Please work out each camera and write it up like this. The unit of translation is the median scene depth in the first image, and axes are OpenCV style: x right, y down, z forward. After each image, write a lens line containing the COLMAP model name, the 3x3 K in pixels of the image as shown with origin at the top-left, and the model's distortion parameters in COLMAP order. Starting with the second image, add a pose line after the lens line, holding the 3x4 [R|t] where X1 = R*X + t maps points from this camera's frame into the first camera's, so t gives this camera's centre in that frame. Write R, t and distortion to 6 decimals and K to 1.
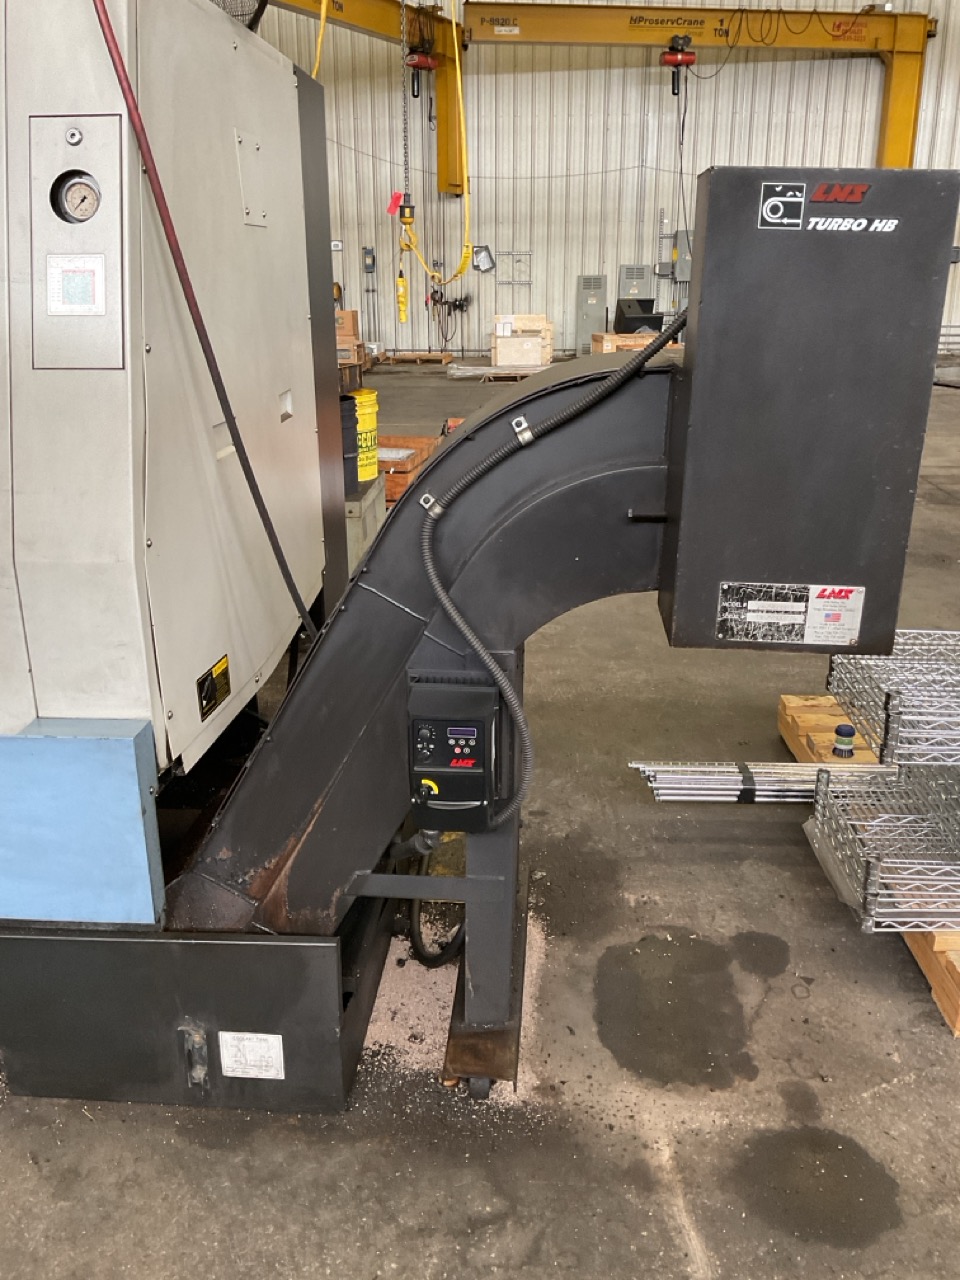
lens RADIAL K [[1061.1, 0, 475.2], [0, 1061.1, 621.8], [0, 0, 1]] dist [0.061043, -0.089649]
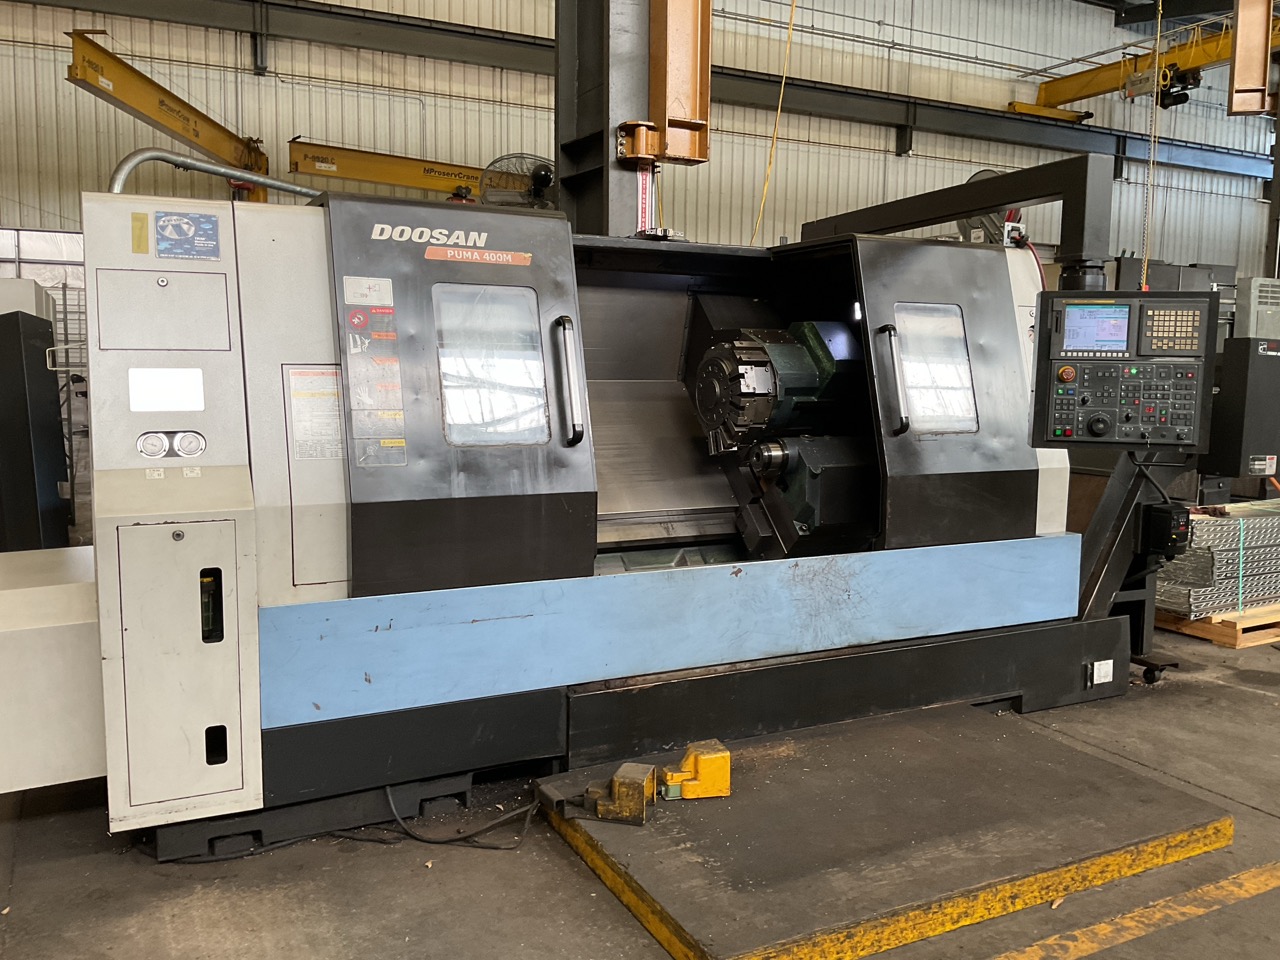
lens RADIAL K [[1057.2, 0, 646.6], [0, 1057.2, 481.0], [0, 0, 1]] dist [0.069020, -0.140576]
pose [[0.852393, -0.041179, 0.521278, -1.756417], [0.149136, 0.974634, -0.166875, 0.172898], [-0.501183, 0.219984, 0.836912, -0.438402]]
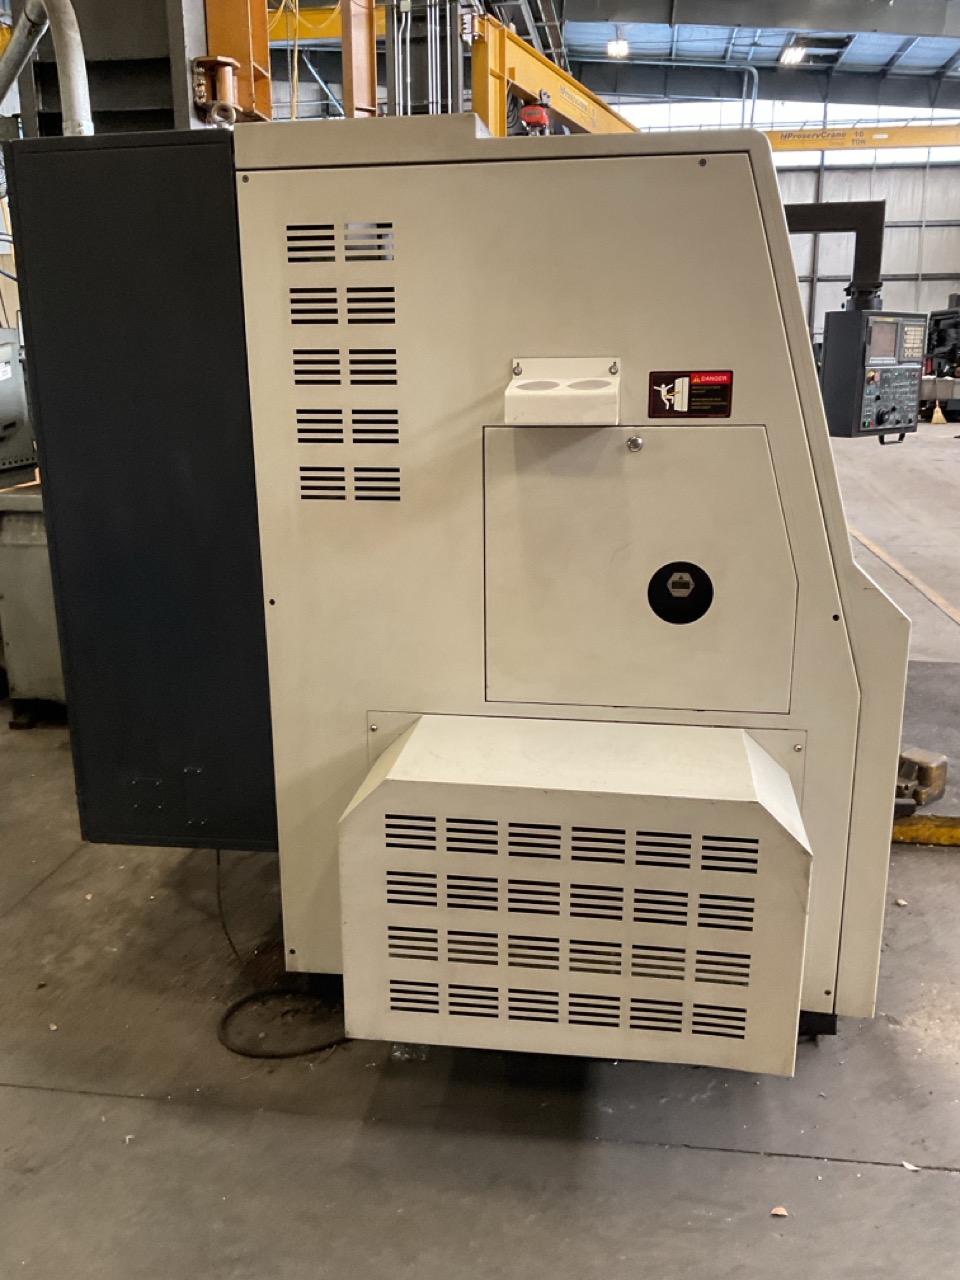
lens RADIAL K [[1052.5, 0, 479.9], [0, 1052.5, 635.3], [0, 0, 1]] dist [0.061988, -0.103577]
pose [[0.074711, -0.245165, 0.966598, -2.477647], [0.325264, 0.922287, 0.208785, -0.328490], [-0.942667, 0.298801, 0.148649, 0.985605]]
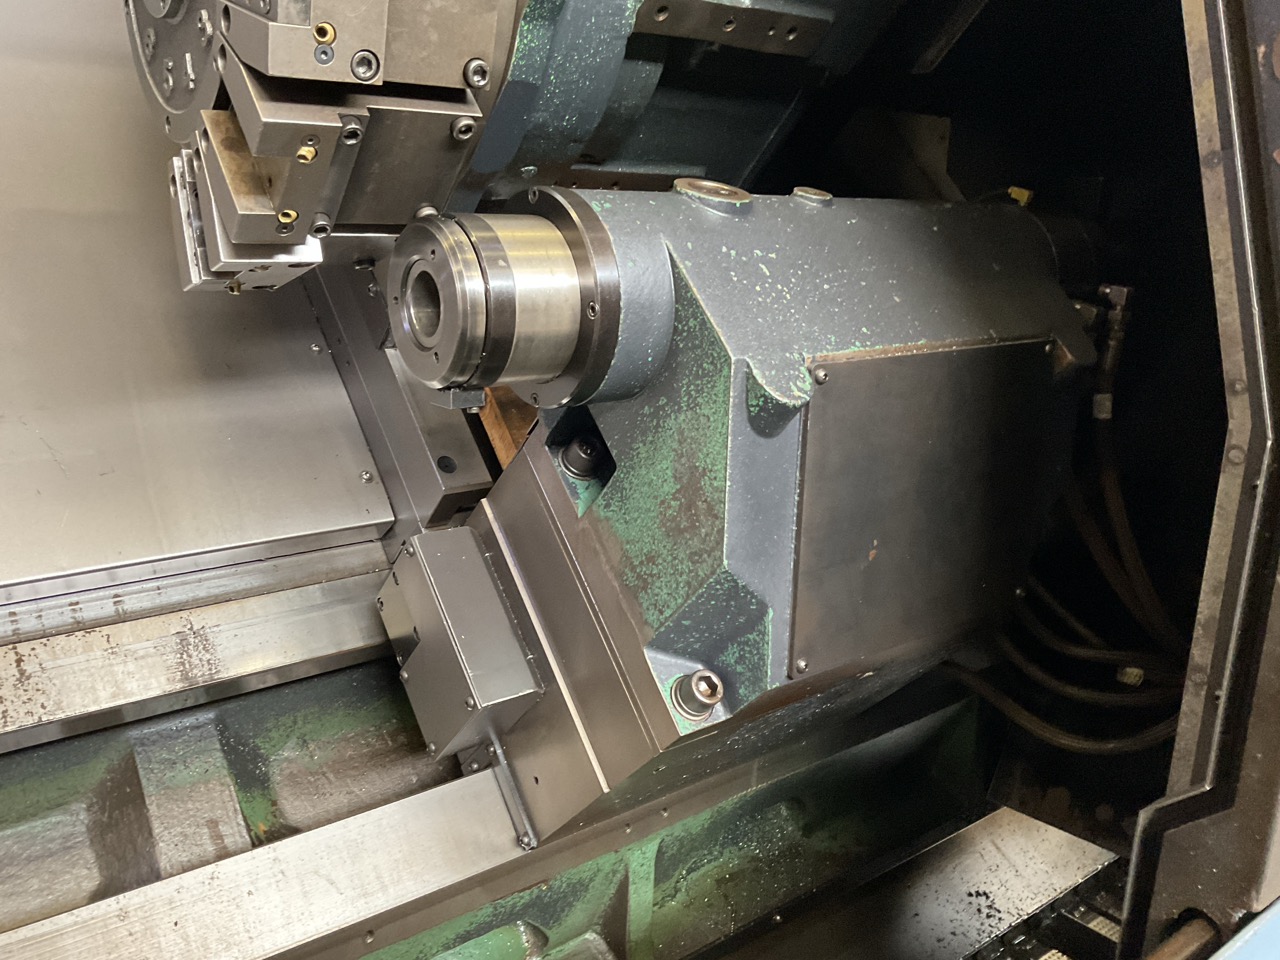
lens RADIAL K [[1049.5, 0, 645.1], [0, 1049.5, 478.0], [0, 0, 1]] dist [0.114648, -0.213499]
pose [[0.740550, -0.140902, 0.657063, -0.866234], [0.185116, 0.982714, 0.002098, -0.065638], [-0.646001, 0.120079, 0.753832, 0.642557]]
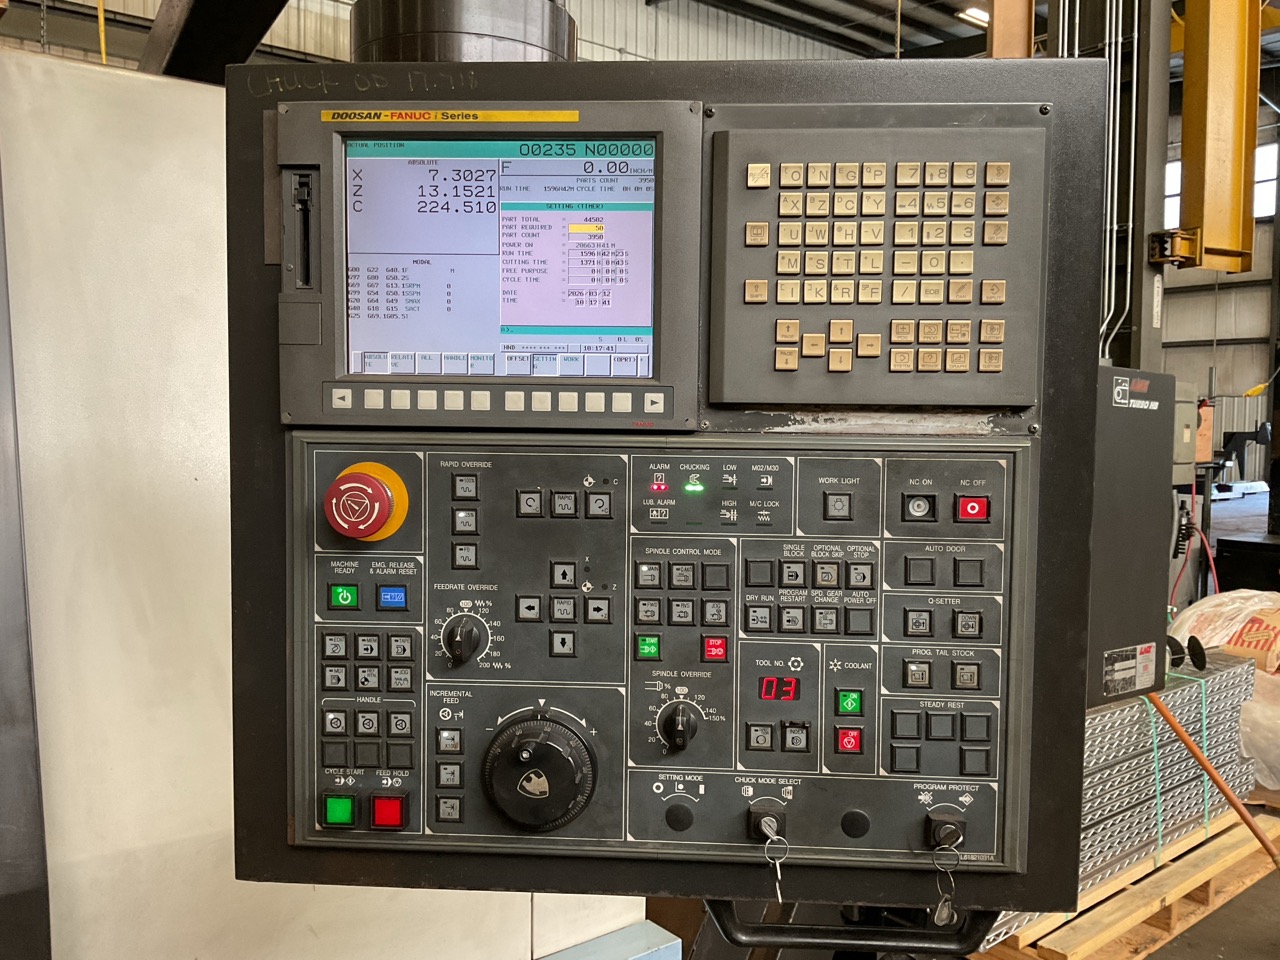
lens RADIAL K [[1052.5, 0, 649.0], [0, 1052.5, 474.9], [0, 0, 1]] dist [0.061988, -0.103577]
pose [[0.748570, -0.027557, 0.662483, -0.611806], [0.198167, 0.962768, -0.183869, -0.072646], [-0.632750, 0.268921, 0.726160, 0.223185]]
